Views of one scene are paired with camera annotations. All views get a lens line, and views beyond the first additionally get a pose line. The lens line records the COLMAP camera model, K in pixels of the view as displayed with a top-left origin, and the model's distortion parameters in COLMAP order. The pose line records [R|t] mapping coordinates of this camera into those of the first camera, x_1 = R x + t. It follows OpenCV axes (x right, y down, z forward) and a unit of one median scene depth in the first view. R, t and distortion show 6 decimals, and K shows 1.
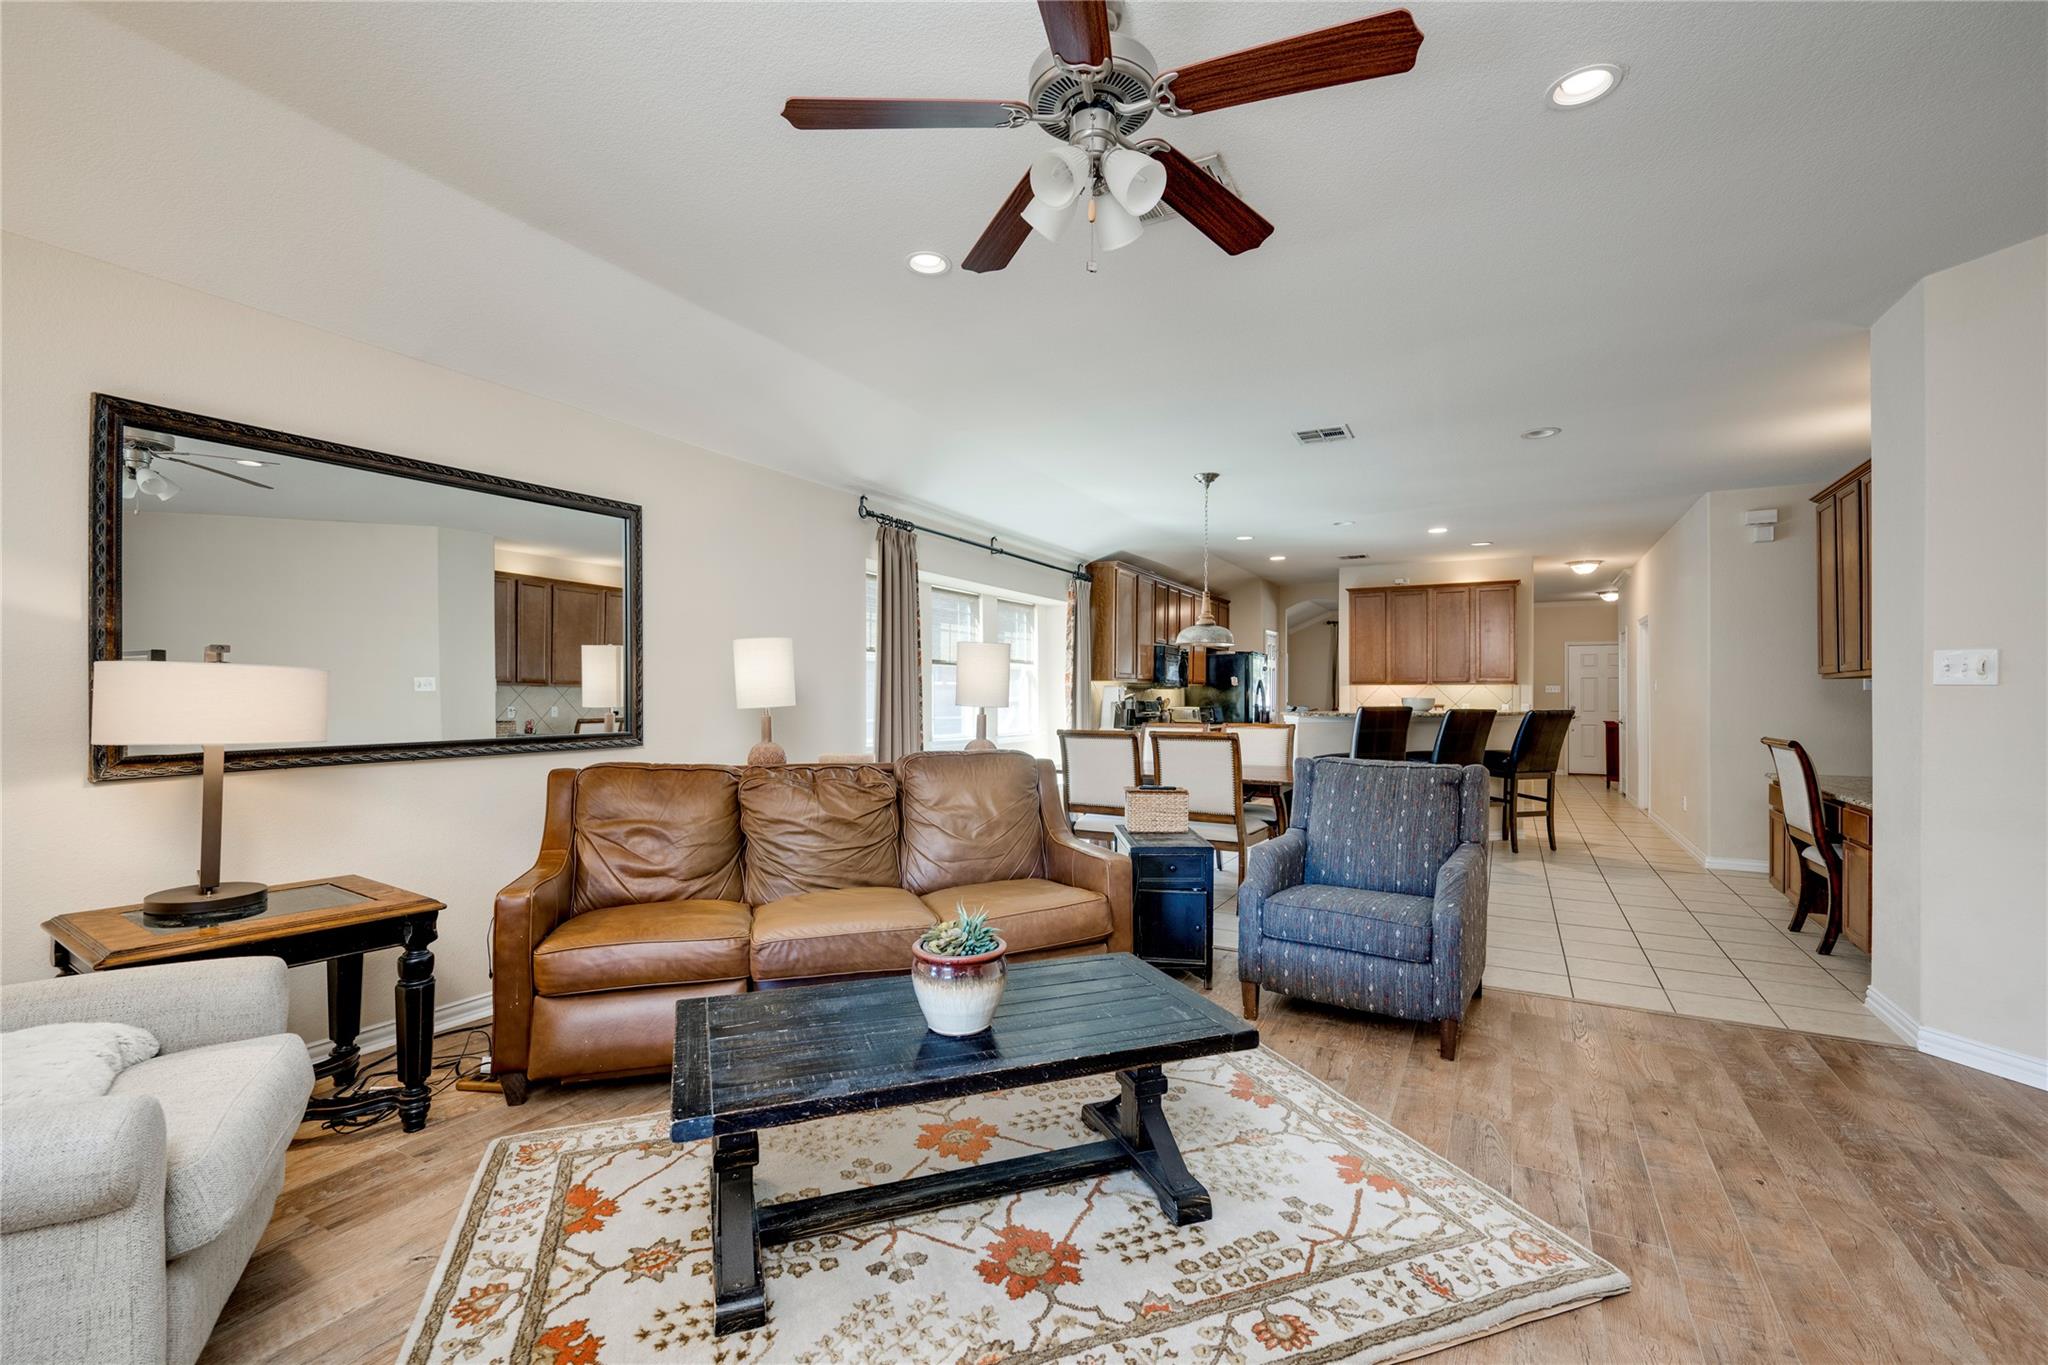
lens RADIAL K [[876.3, 0, 1031.1], [0, 876.3, 690.9], [0, 0, 1]] dist [-0.000084, -0.000211]
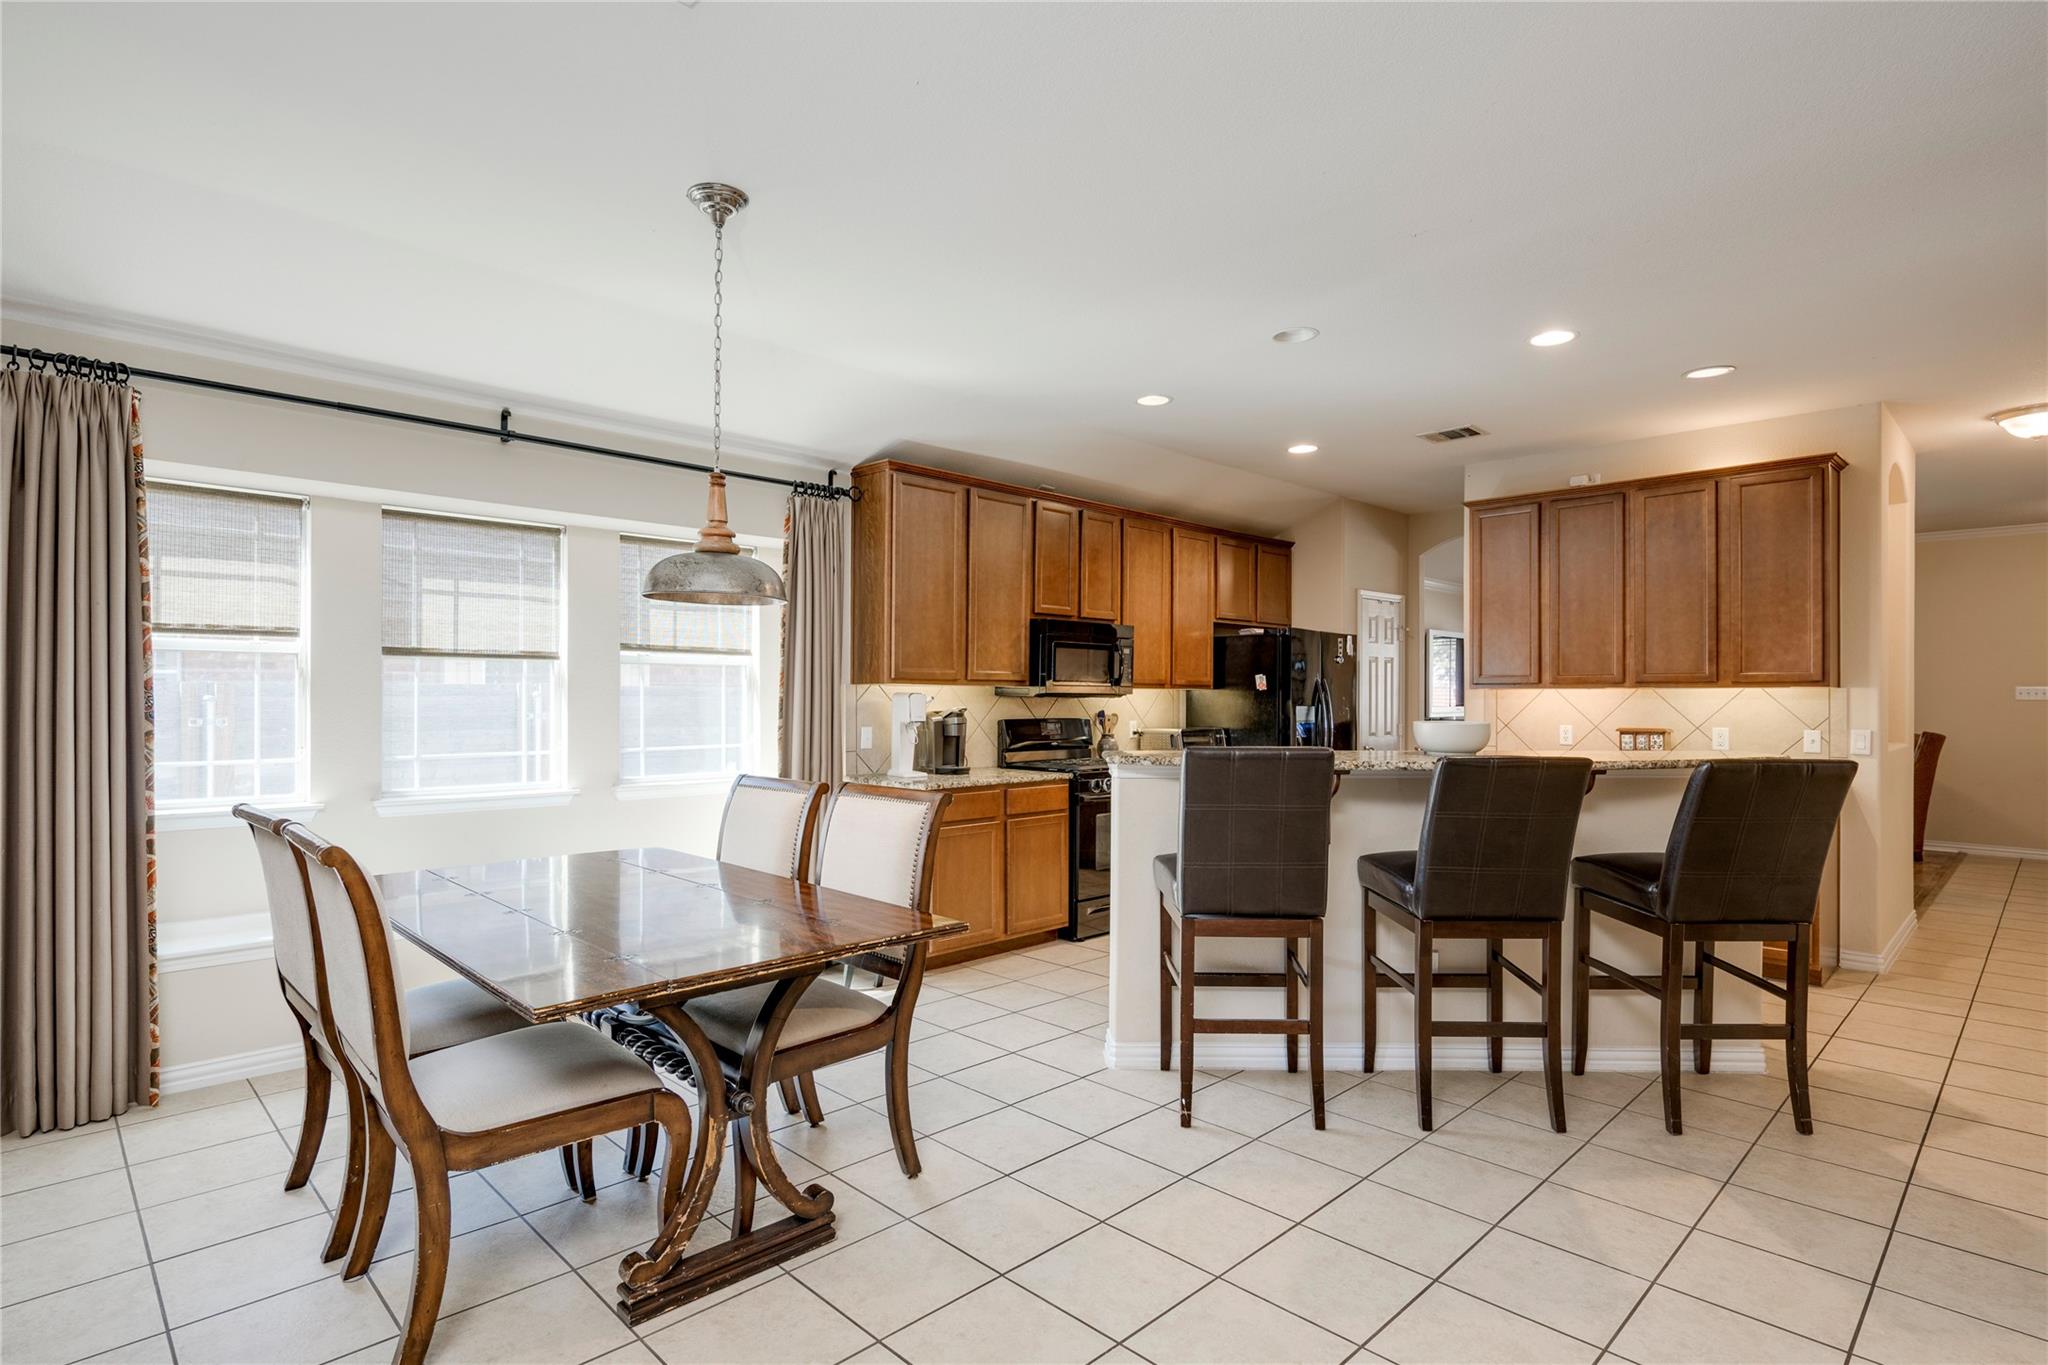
lens RADIAL K [[1034.1, 0, 1014.5], [0, 1034.1, 693.3], [0, 0, 1]] dist [-0.000715, -0.000458]
pose [[0.954826, -0.001679, -0.297160, 0.789284], [0.002173, 0.999997, 0.001332, -0.014003], [0.297157, -0.001918, 0.954827, 0.930894]]
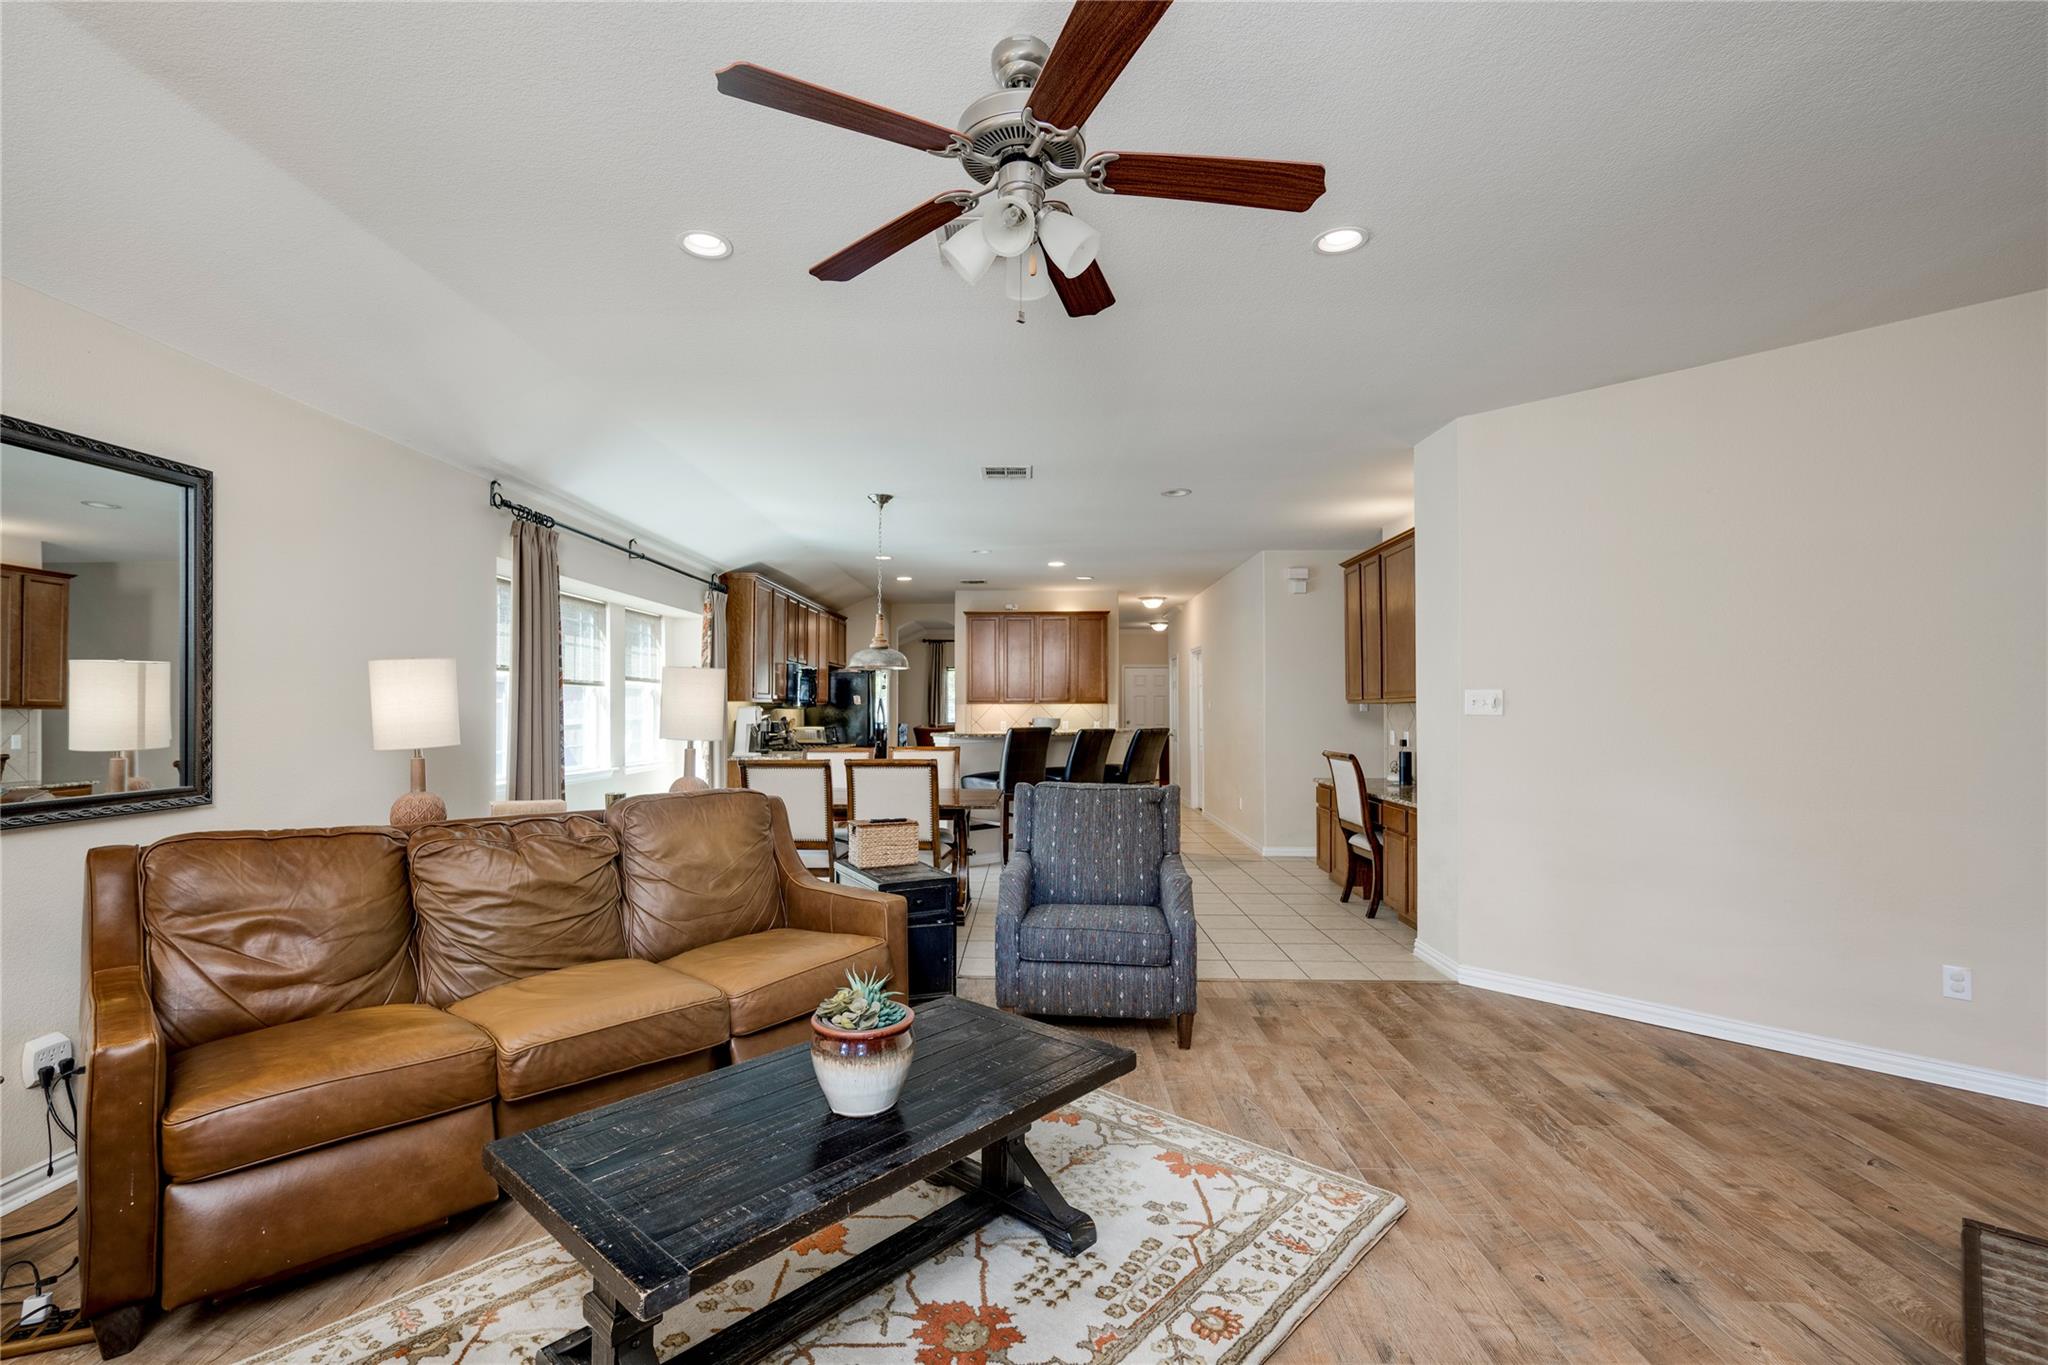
lens RADIAL K [[906.6, 0, 1008.4], [0, 906.6, 693.9], [0, 0, 1]] dist [0.001114, 0.000079]
pose [[0.892661, 0.003900, 0.450712, -0.213185], [0.000537, 0.999953, -0.009717, -0.022160], [-0.450728, 0.008916, 0.892617, 0.043765]]
